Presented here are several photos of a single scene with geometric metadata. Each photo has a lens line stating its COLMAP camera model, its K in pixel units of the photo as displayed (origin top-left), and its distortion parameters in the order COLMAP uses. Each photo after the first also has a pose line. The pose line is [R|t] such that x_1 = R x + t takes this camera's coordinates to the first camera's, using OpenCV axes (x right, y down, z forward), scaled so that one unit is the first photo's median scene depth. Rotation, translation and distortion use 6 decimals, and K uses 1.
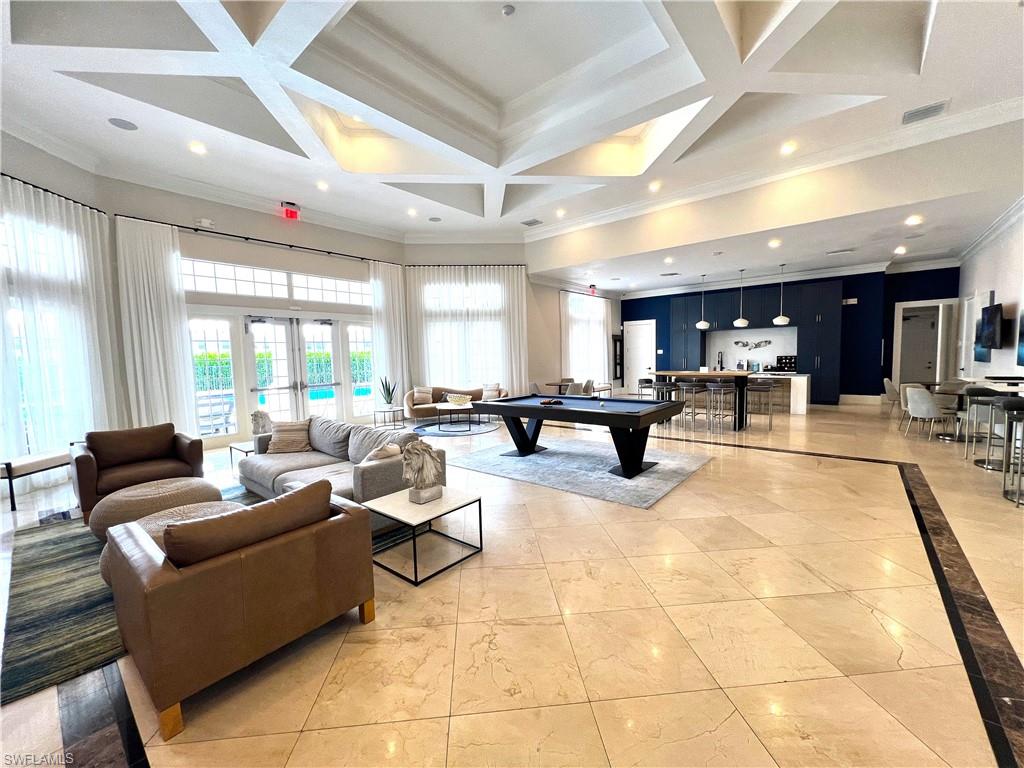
lens RADIAL K [[411.5, 0, 513.7], [0, 411.5, 384.8], [0, 0, 1]] dist [-0.000783, 0.000086]
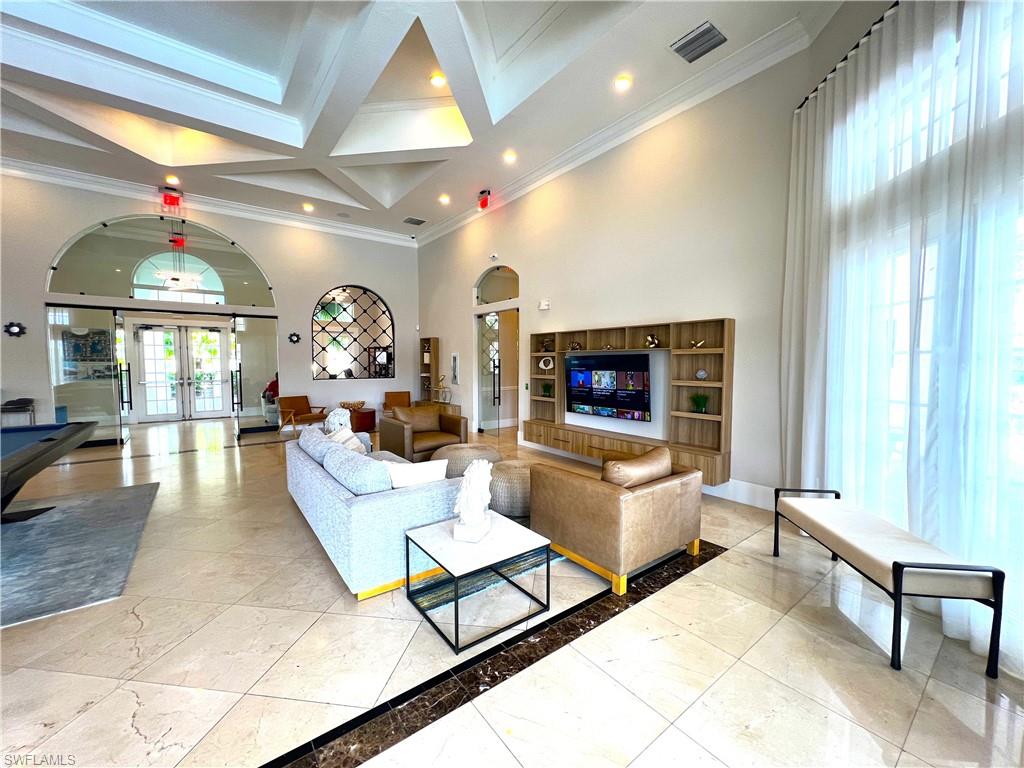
lens RADIAL K [[411.5, 0, 513.7], [0, 411.5, 384.8], [0, 0, 1]] dist [-0.000783, 0.000086]
pose [[-0.976234, 0.013998, 0.216265, -0.359224], [0.041046, 0.991793, 0.121089, -0.037155], [-0.212795, 0.127088, -0.968797, 0.680070]]
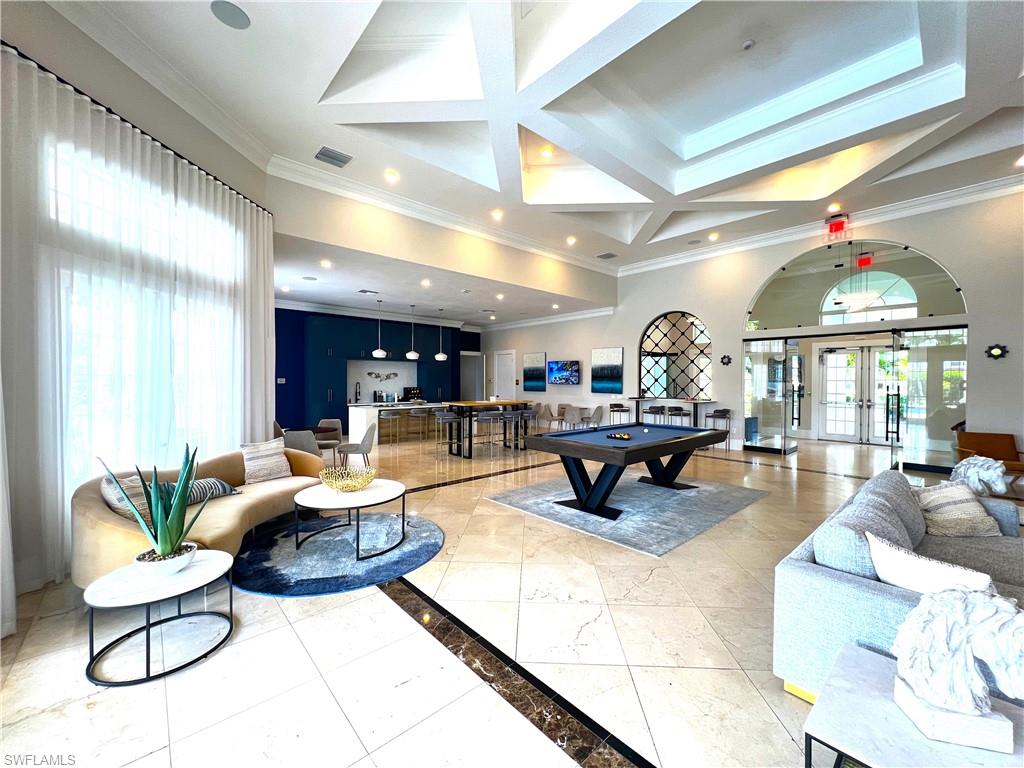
lens RADIAL K [[411.5, 0, 513.7], [0, 411.5, 384.8], [0, 0, 1]] dist [-0.000783, 0.000086]
pose [[0.130908, 0.015640, 0.991271, -0.420543], [0.064967, 0.997591, -0.024319, -0.031733], [-0.989264, 0.067583, 0.129577, 0.579802]]
